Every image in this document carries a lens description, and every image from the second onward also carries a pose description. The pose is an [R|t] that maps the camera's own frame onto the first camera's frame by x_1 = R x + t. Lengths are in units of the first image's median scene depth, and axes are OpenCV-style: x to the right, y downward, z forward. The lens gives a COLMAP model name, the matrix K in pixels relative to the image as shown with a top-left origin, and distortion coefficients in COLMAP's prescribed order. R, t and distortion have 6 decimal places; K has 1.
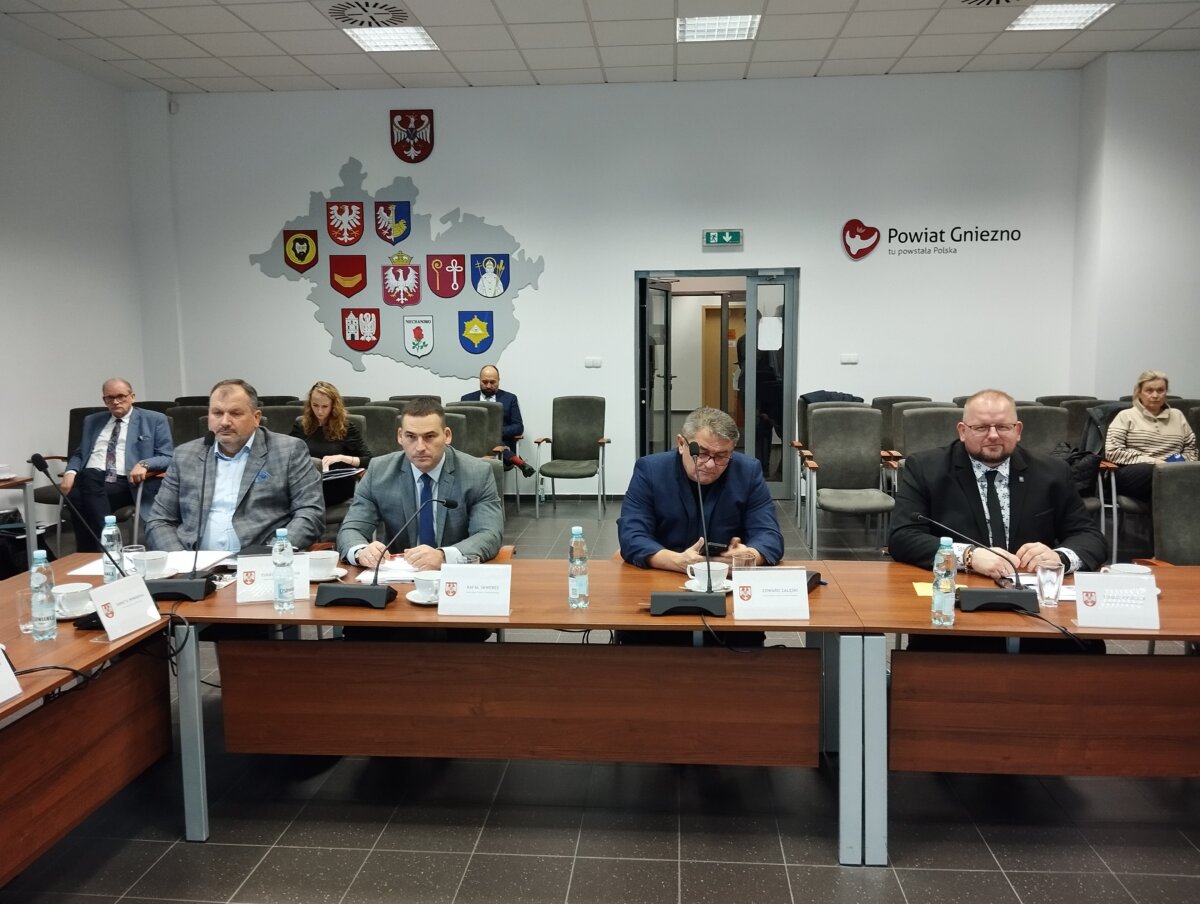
lens RADIAL K [[963.6, 0, 600.0], [0, 963.6, 452.0], [0, 0, 1]] dist [0.091089, -0.171090]
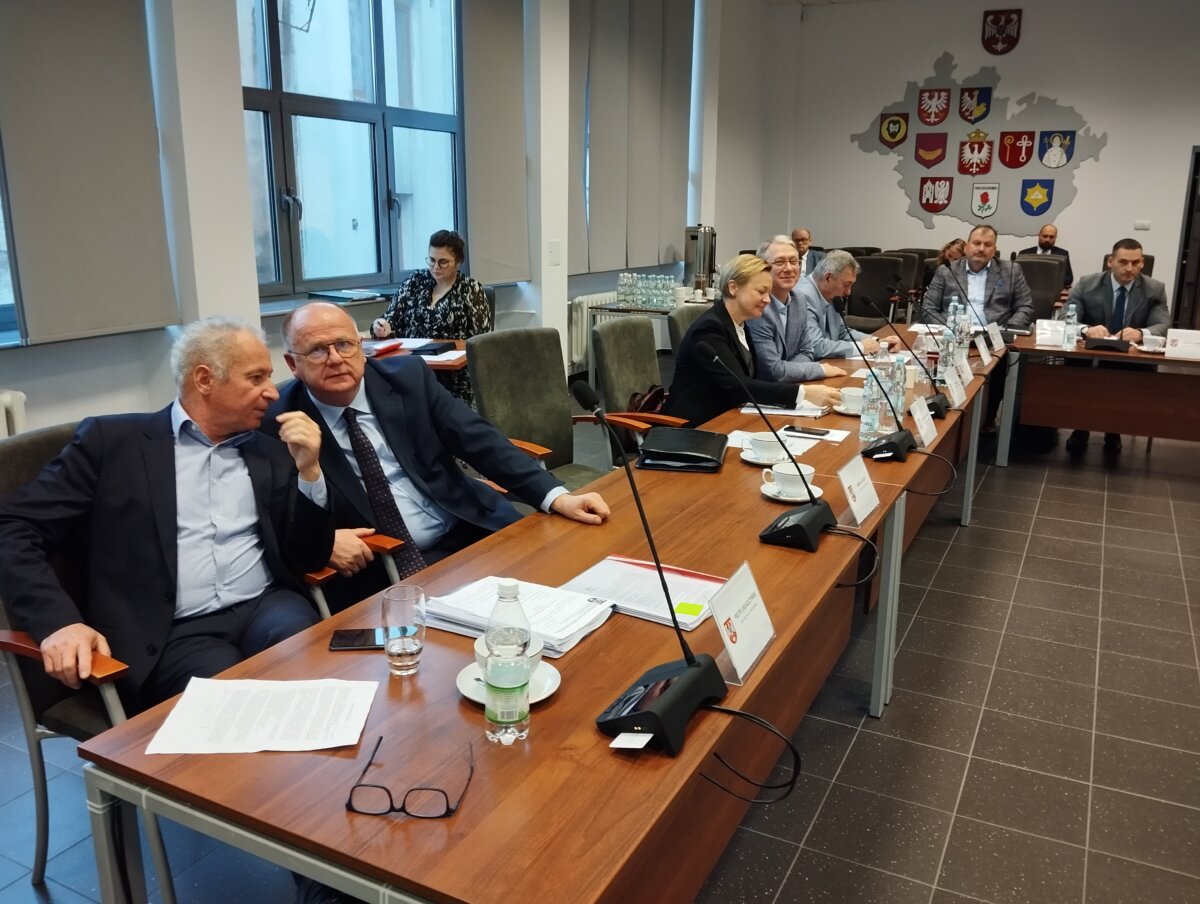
lens RADIAL K [[963.6, 0, 600.0], [0, 963.6, 452.0], [0, 0, 1]] dist [0.091089, -0.171090]
pose [[0.925967, 0.108279, -0.361747, -0.158401], [-0.060134, 0.988063, 0.141826, 0.050312], [0.372786, -0.109573, 0.921425, -0.360532]]
